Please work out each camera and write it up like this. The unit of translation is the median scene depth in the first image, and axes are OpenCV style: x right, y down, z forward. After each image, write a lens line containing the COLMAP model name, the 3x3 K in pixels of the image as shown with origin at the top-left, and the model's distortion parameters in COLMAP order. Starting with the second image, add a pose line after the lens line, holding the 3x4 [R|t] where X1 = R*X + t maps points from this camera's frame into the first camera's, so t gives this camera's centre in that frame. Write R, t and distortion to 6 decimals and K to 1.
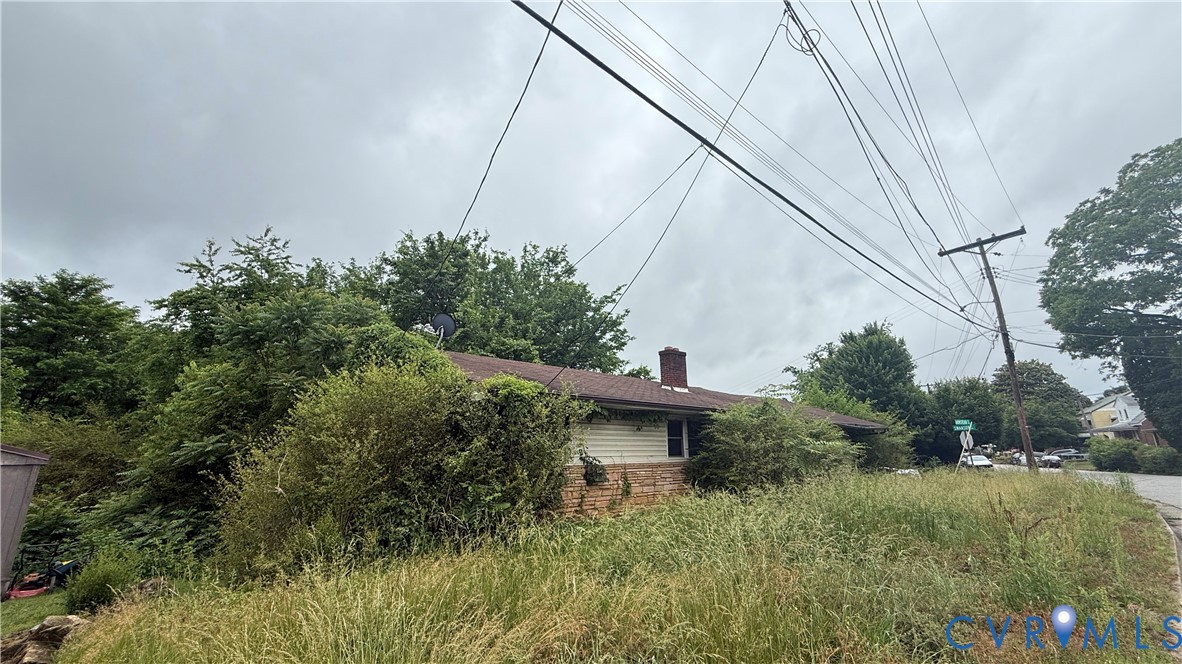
lens RADIAL K [[471.1, 0, 589.4], [0, 471.1, 330.4], [0, 0, 1]] dist [-0.001703, 0.000281]
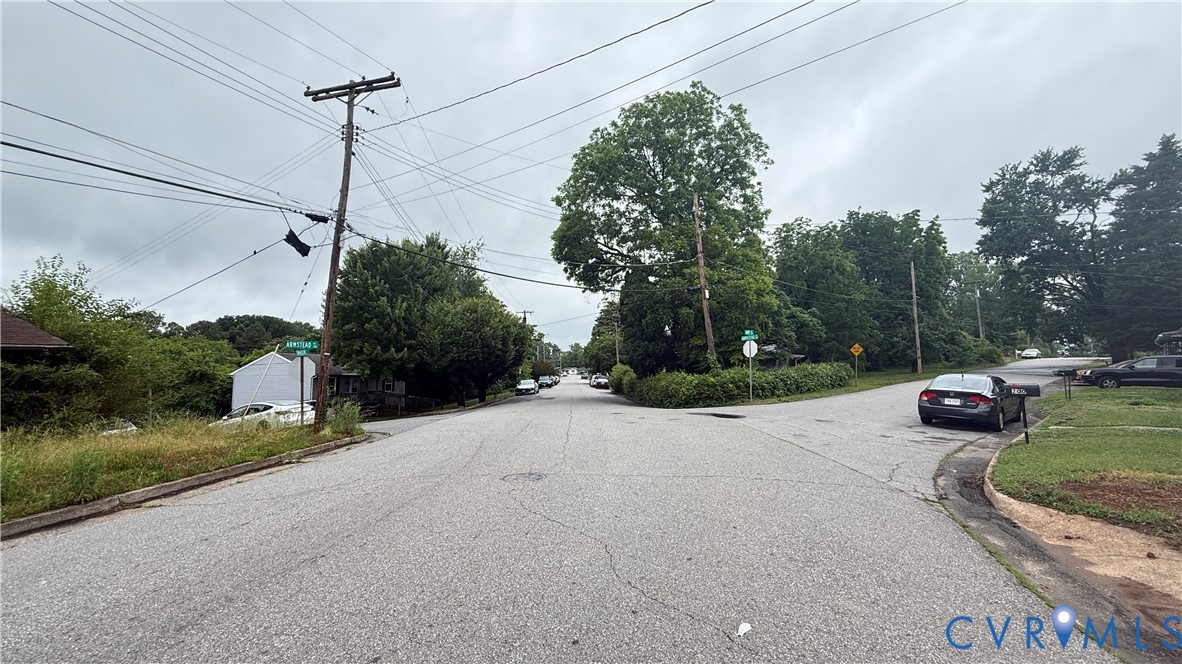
lens RADIAL K [[471.1, 0, 587.7], [0, 471.1, 331.2], [0, 0, 1]] dist [-0.001703, 0.000281]
pose [[0.829496, 0.055636, 0.555735, 1.322717], [-0.148996, 0.981009, 0.124183, 0.040766], [-0.538272, -0.185812, 0.822032, 0.337133]]
